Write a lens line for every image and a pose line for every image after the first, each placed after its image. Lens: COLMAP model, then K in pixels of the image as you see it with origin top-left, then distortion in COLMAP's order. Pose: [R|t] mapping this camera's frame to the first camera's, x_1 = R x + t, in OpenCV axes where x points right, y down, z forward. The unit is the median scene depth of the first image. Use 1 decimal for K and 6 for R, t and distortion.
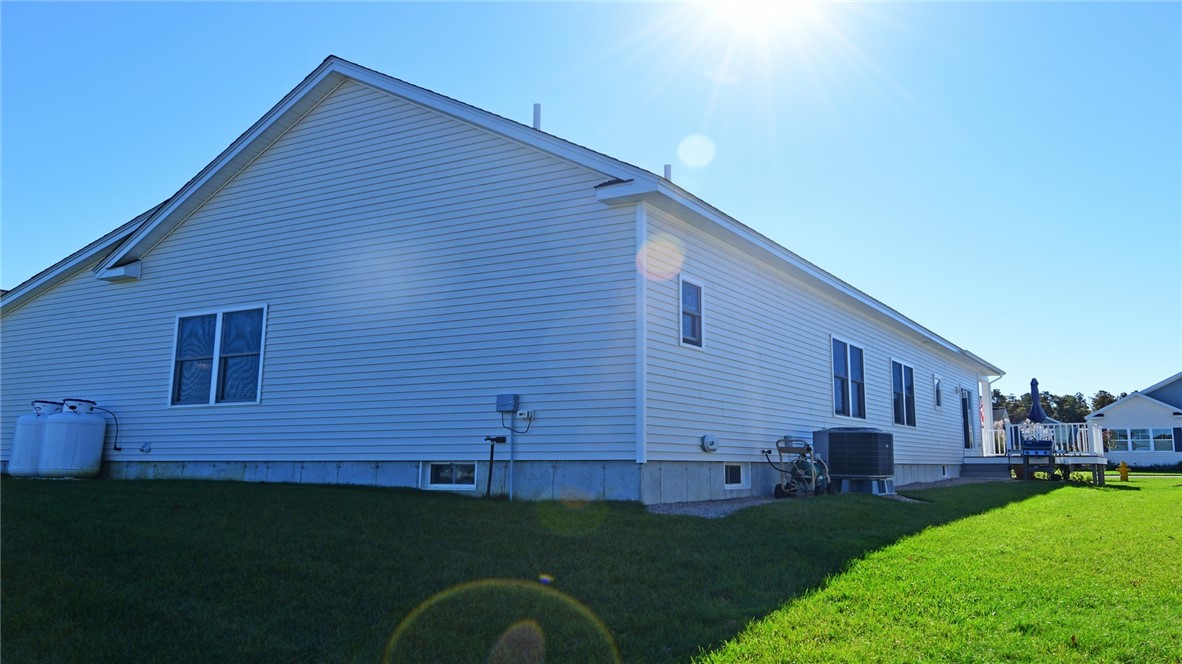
lens RADIAL K [[950.5, 0, 592.9], [0, 950.5, 321.8], [0, 0, 1]] dist [-0.009085, -0.006253]
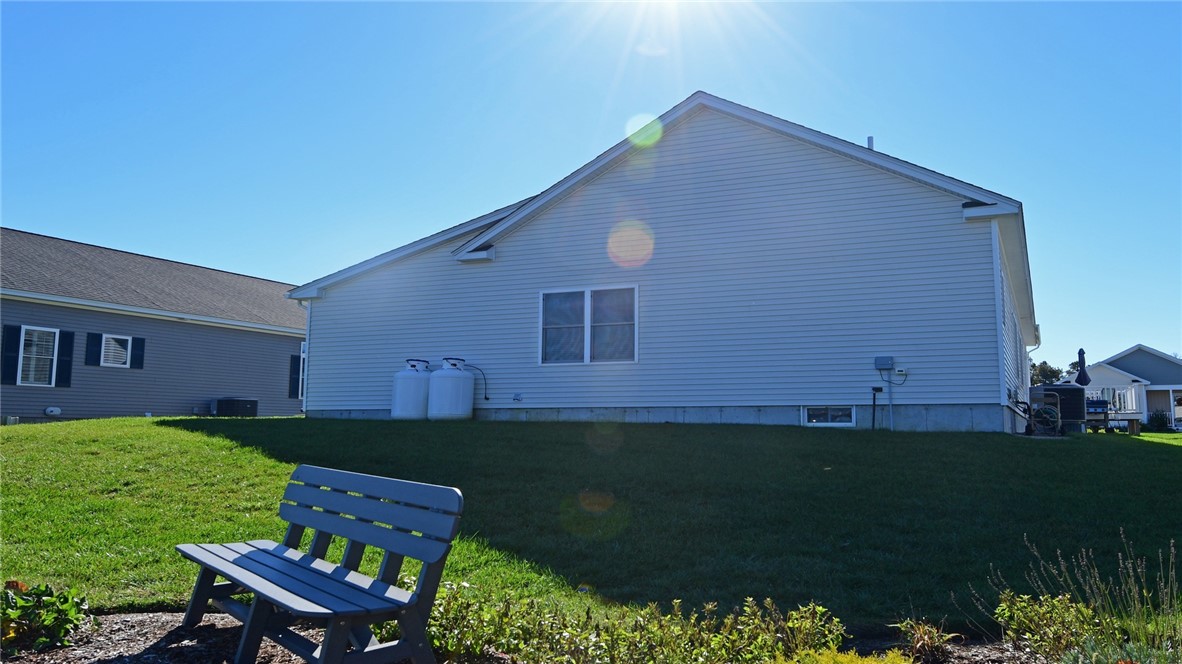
lens RADIAL K [[950.5, 0, 590.0], [0, 950.5, 338.1], [0, 0, 1]] dist [-0.009085, -0.006253]
pose [[0.997020, 0.010008, 0.076485, -0.510121], [-0.014048, 0.998523, 0.052475, -0.013491], [-0.075847, -0.053393, 0.995689, -0.273493]]
